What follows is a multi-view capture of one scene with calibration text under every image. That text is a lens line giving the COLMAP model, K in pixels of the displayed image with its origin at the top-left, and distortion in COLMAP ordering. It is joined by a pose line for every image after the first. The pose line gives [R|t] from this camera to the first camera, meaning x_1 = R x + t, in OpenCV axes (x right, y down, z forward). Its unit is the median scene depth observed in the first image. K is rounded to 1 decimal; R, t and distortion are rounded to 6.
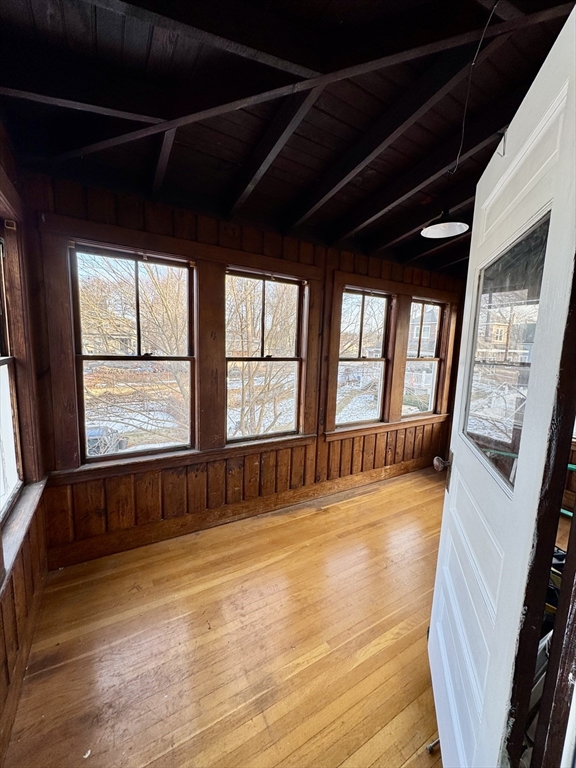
lens RADIAL K [[306.3, 0, 281.1], [0, 306.3, 389.5], [0, 0, 1]] dist [-0.005336, 0.000671]
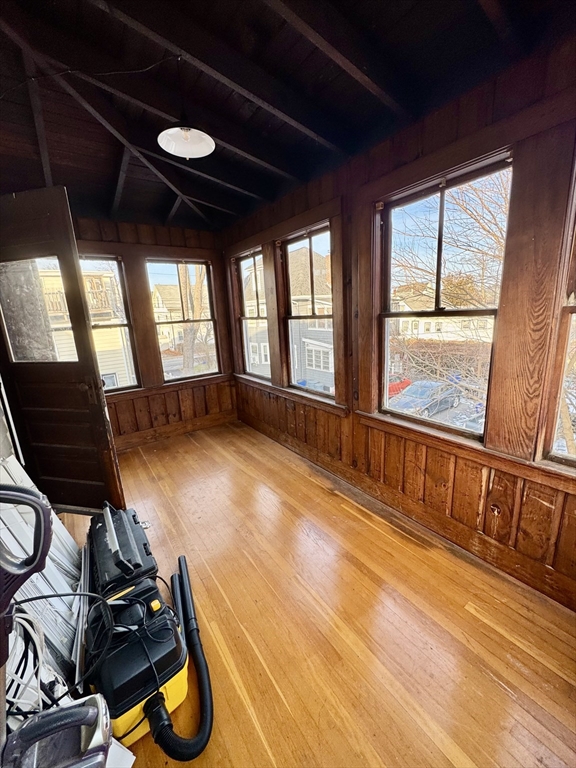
lens RADIAL K [[306.3, 0, 281.6], [0, 306.3, 381.5], [0, 0, 1]] dist [-0.005336, 0.000671]
pose [[0.069592, 0.198154, -0.977697, 0.991587], [-0.065530, 0.978865, 0.193726, -0.080471], [0.995421, 0.050587, 0.081106, 0.831772]]
